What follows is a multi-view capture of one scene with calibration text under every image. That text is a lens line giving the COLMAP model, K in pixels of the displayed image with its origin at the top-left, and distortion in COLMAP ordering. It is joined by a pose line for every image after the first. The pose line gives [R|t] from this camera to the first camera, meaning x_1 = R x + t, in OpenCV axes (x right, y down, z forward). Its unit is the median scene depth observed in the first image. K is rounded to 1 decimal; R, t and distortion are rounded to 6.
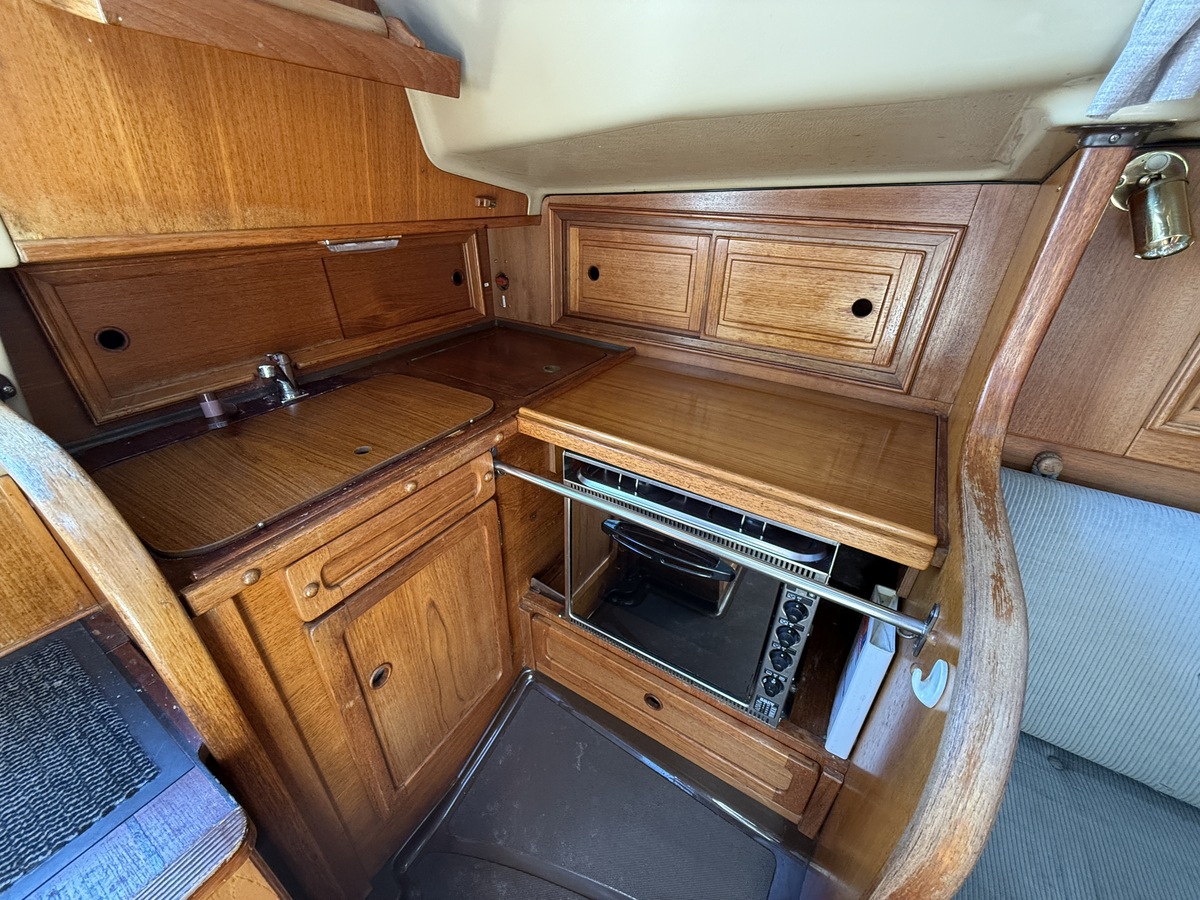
lens RADIAL K [[480.7, 0, 600.0], [0, 480.7, 450.0], [0, 0, 1]] dist [0.000601, -0.000261]
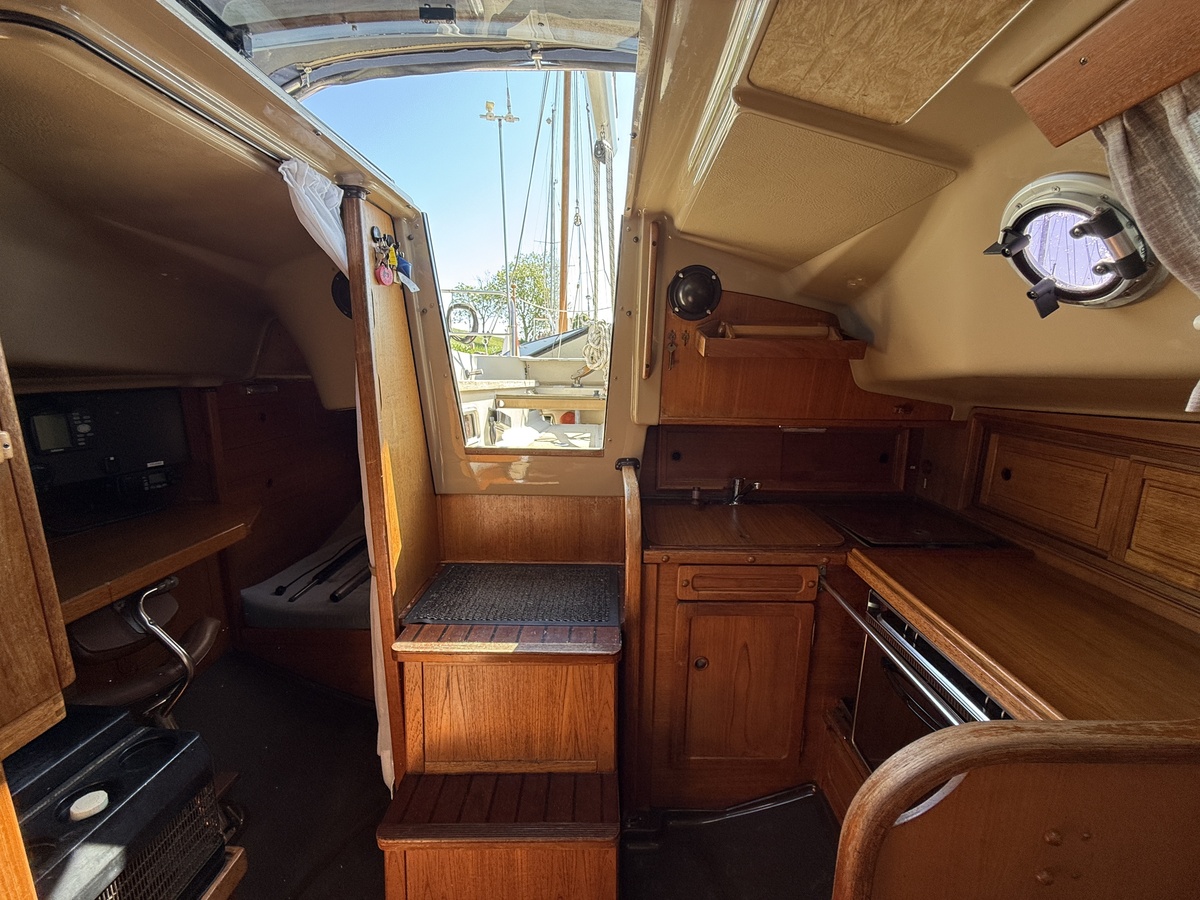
lens RADIAL K [[479.9, 0, 602.3], [0, 479.9, 449.1], [0, 0, 1]] dist [-0.000379, 0.000370]
pose [[0.512642, 0.143481, -0.846529, 0.606483], [-0.413020, 0.905581, -0.096627, 0.086808], [0.752736, 0.399168, 0.523500, -0.388106]]
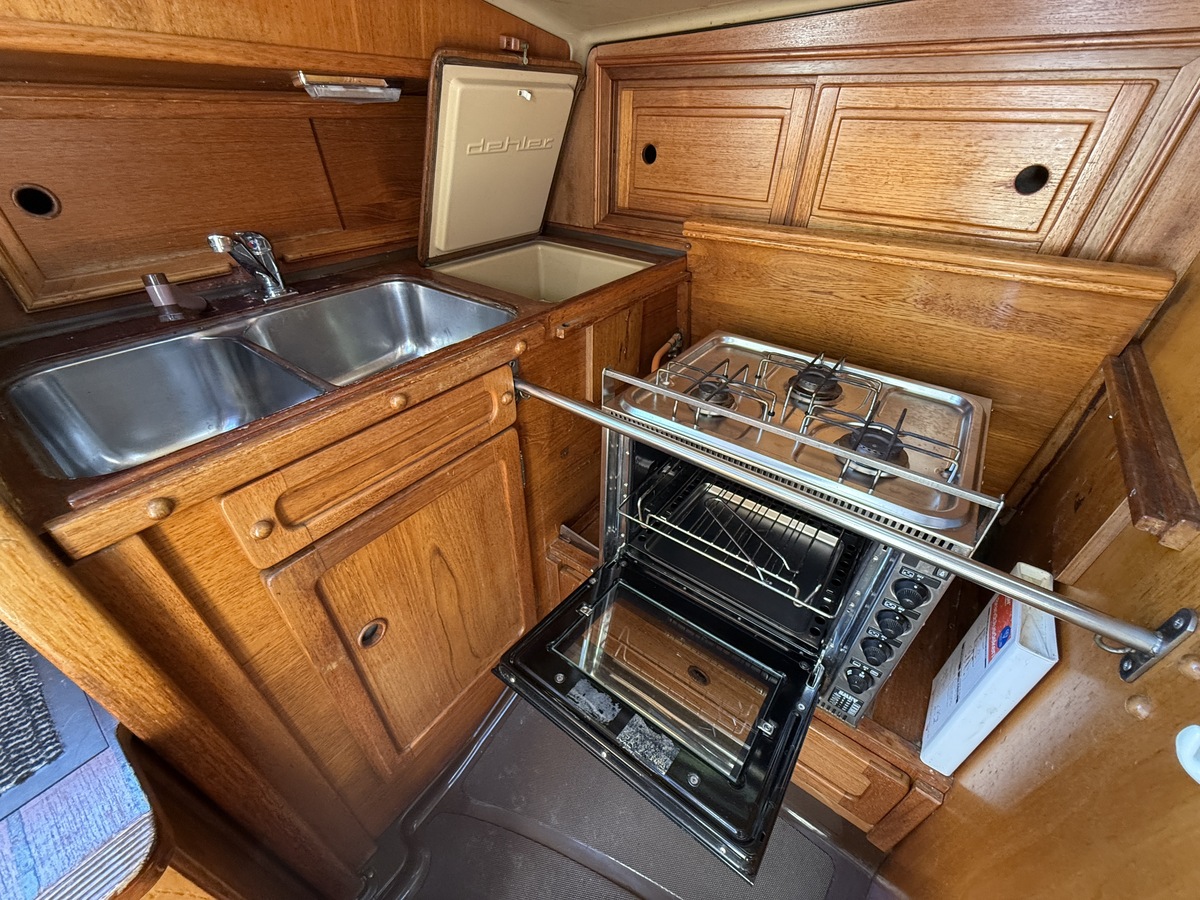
lens RADIAL K [[479.9, 0, 602.3], [0, 479.9, 449.1], [0, 0, 1]] dist [-0.000379, 0.000370]
pose [[0.996288, 0.044369, -0.073768, -0.014884], [-0.036242, 0.993482, 0.108078, 0.047802], [0.078083, -0.105003, 0.991402, 0.223673]]
